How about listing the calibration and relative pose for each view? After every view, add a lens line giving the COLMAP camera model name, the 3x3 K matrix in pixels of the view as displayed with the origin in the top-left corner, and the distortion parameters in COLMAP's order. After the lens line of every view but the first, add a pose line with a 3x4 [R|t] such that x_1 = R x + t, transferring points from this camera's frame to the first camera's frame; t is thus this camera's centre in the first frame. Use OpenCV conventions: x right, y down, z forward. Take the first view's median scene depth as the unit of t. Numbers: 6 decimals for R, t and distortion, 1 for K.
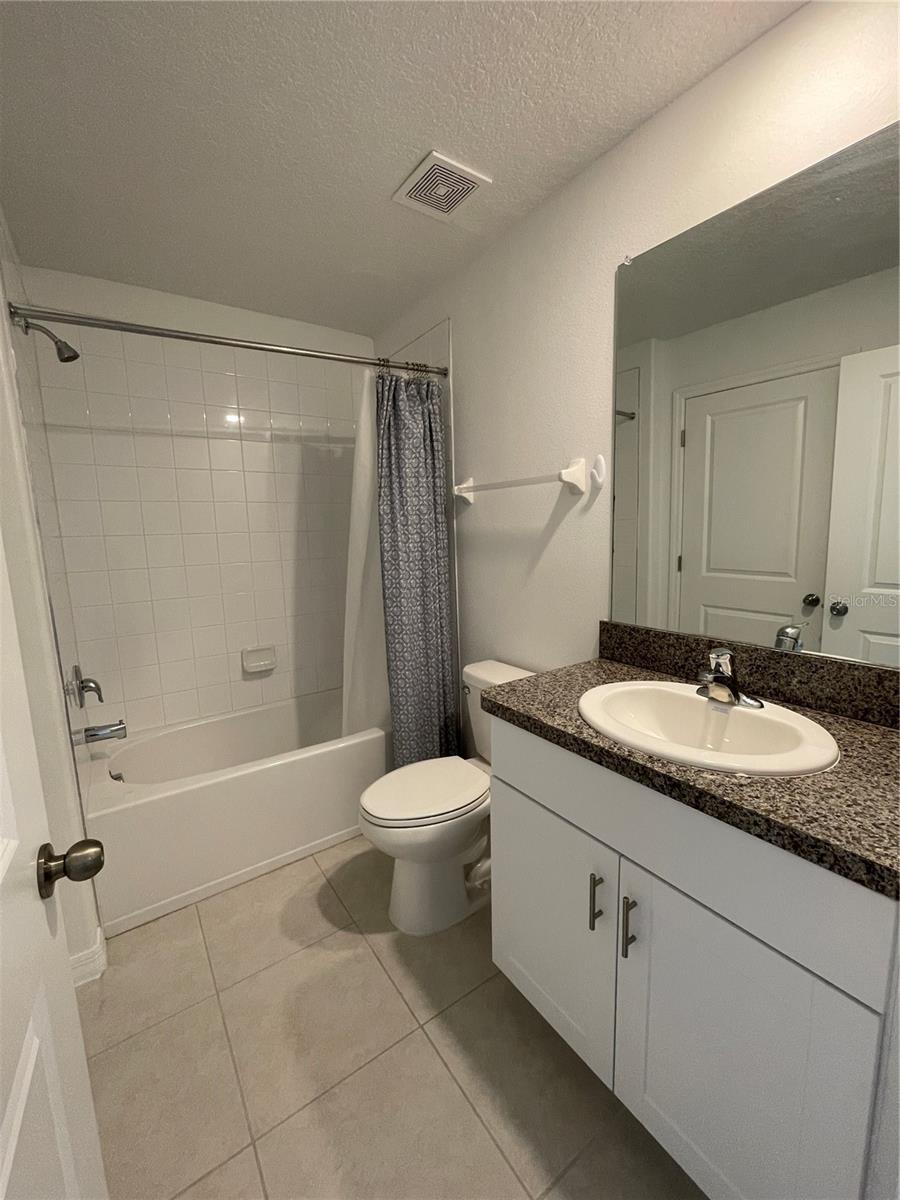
lens RADIAL K [[487.8, 0, 449.8], [0, 487.8, 596.0], [0, 0, 1]] dist [-0.001769, -0.000270]
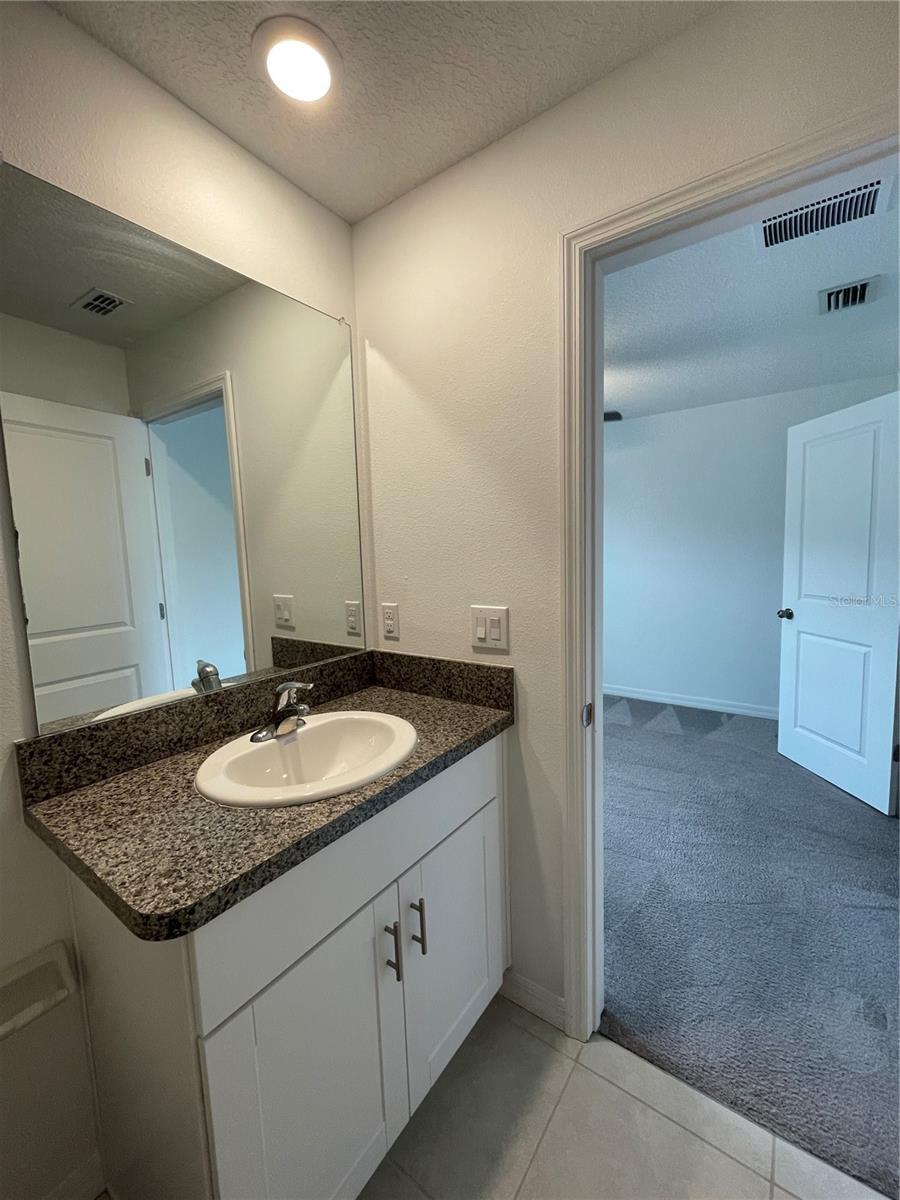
lens RADIAL K [[487.8, 0, 449.8], [0, 487.8, 596.0], [0, 0, 1]] dist [-0.001769, -0.000270]
pose [[-0.327199, -0.055701, 0.943312, -0.546611], [0.170681, 0.978358, 0.116973, -0.140755], [-0.929413, 0.199279, -0.310611, 0.947235]]
